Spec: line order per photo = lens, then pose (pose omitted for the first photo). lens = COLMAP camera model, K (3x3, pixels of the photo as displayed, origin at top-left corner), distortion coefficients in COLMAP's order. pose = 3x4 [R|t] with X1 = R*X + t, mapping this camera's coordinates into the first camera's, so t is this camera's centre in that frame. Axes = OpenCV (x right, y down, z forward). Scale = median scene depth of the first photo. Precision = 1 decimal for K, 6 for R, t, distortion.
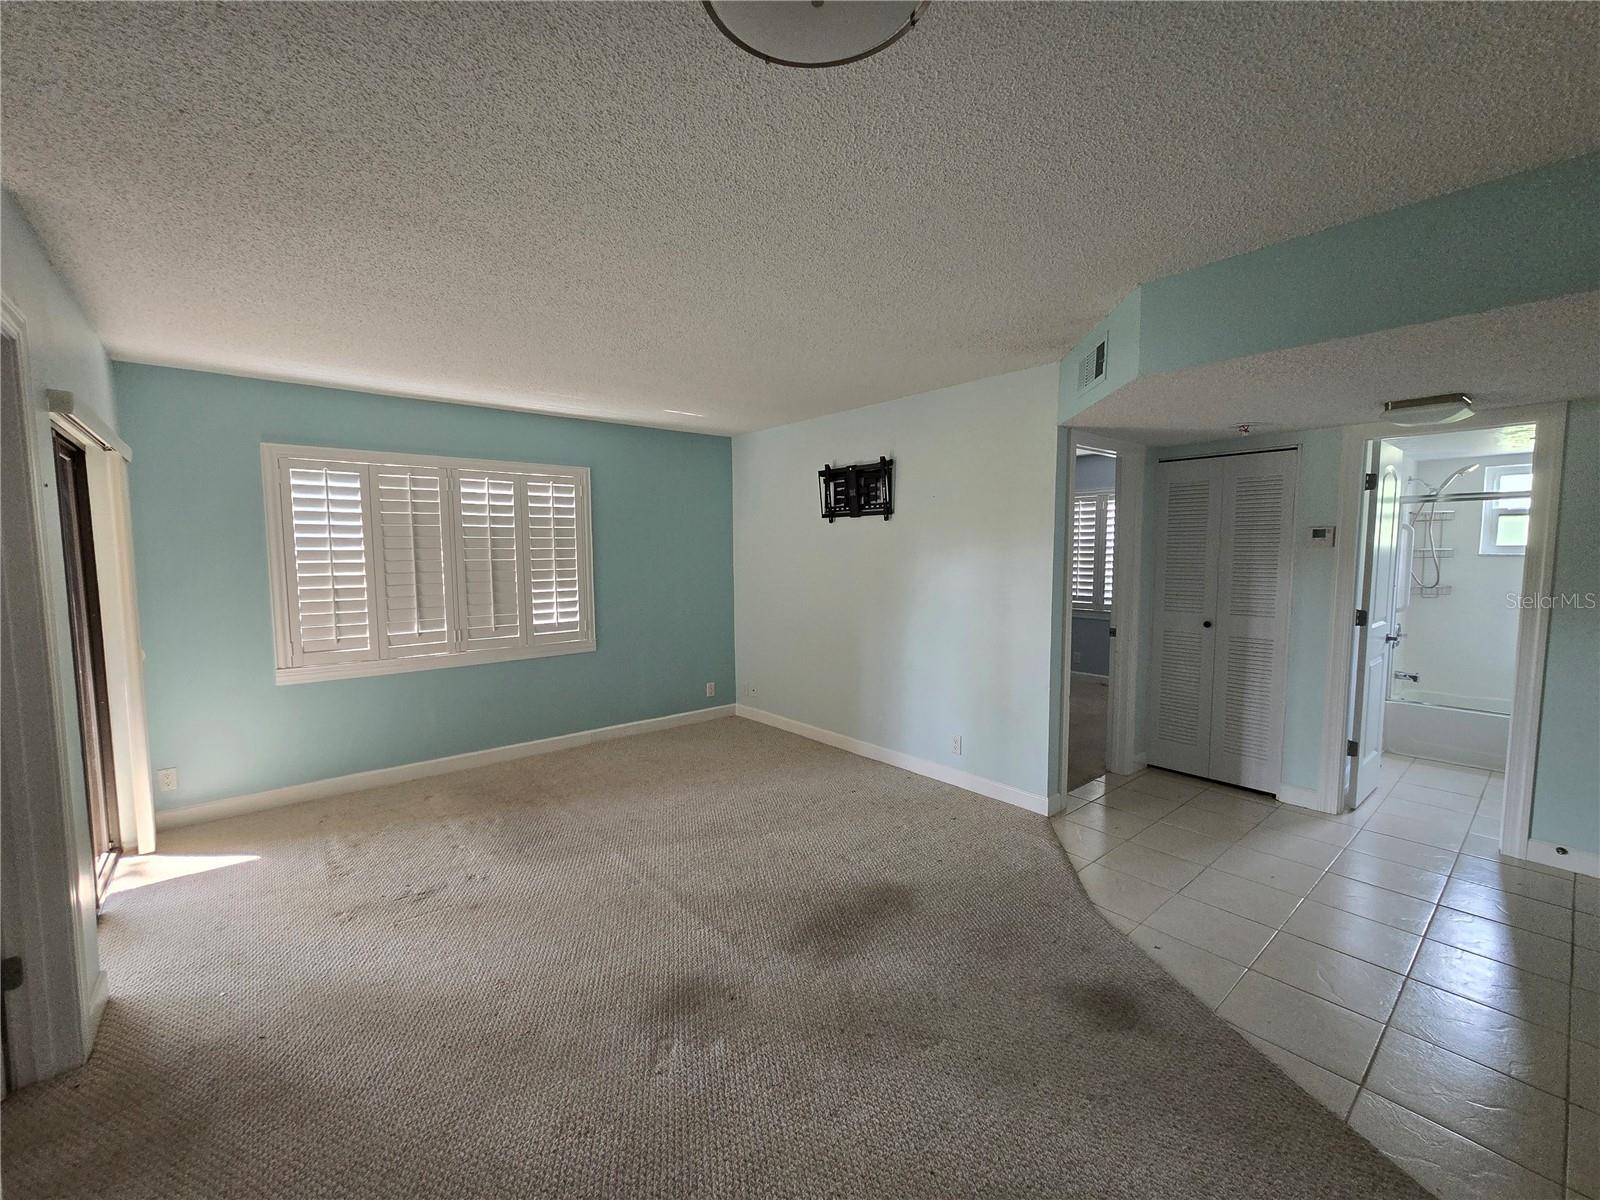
lens RADIAL K [[655.3, 0, 797.7], [0, 655.3, 604.0], [0, 0, 1]] dist [0.000708, 0.000514]
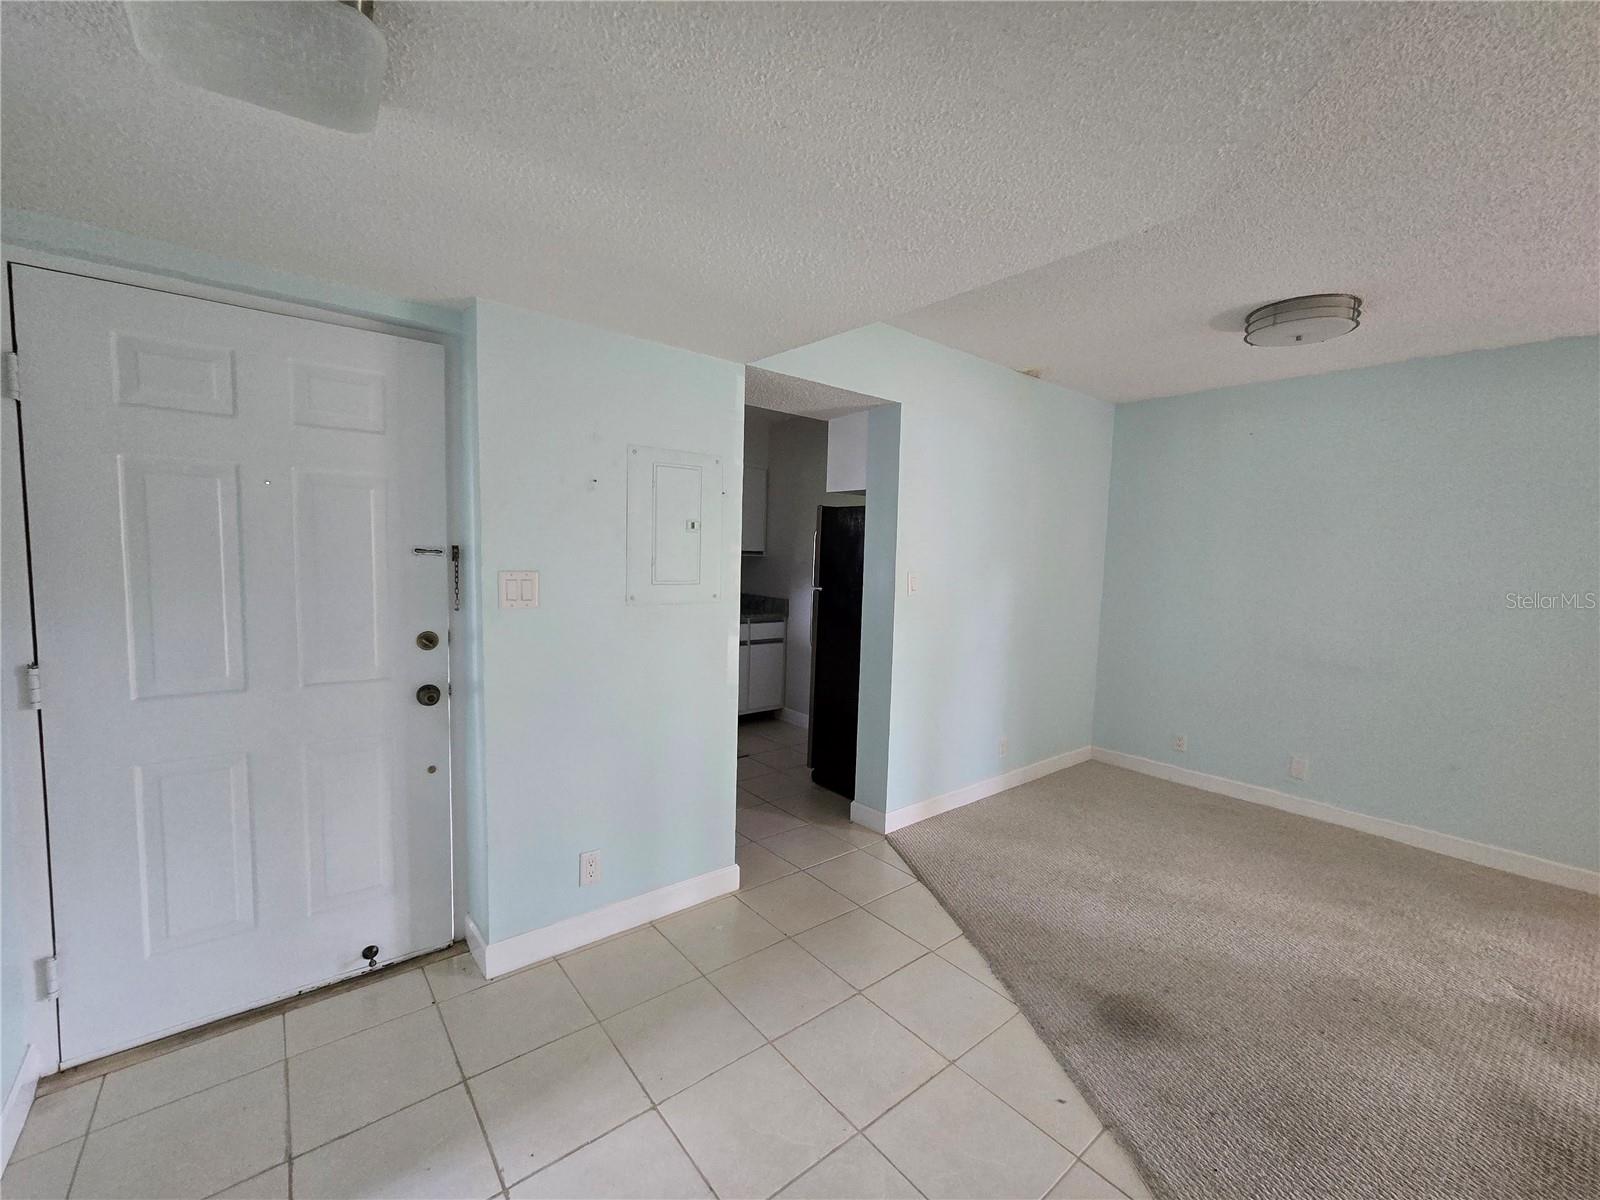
lens RADIAL K [[655.3, 0, 797.7], [0, 655.3, 604.0], [0, 0, 1]] dist [0.000708, 0.000514]
pose [[-0.999693, -0.022808, -0.009667, 0.498505], [-0.024104, 0.985639, 0.167139, -0.061074], [0.005716, 0.167321, -0.985886, 0.940058]]
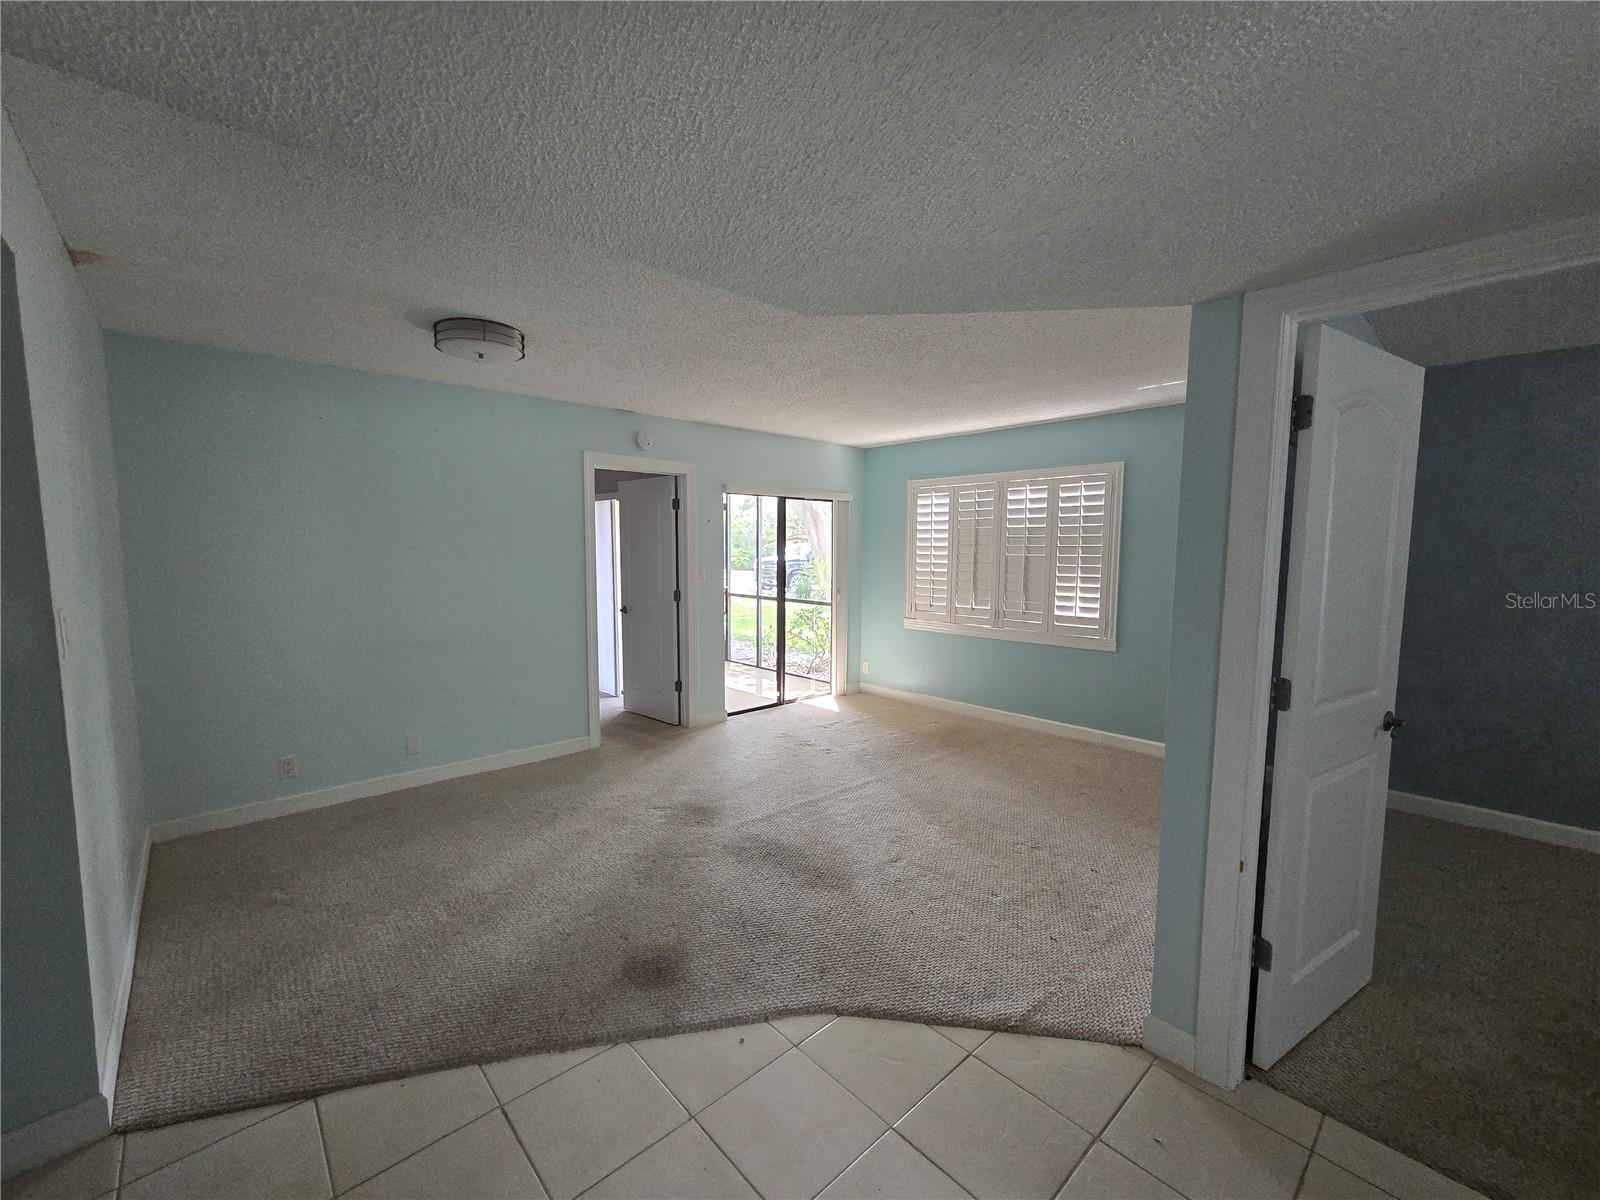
lens RADIAL K [[645.3, 0, 770.2], [0, 645.3, 602.8], [0, 0, 1]] dist [-0.000711, 0.000008]
pose [[0.031236, 0.092481, -0.995224, 0.760326], [-0.088030, 0.992095, 0.089428, -0.050070], [0.995628, 0.084816, 0.039130, 0.564009]]
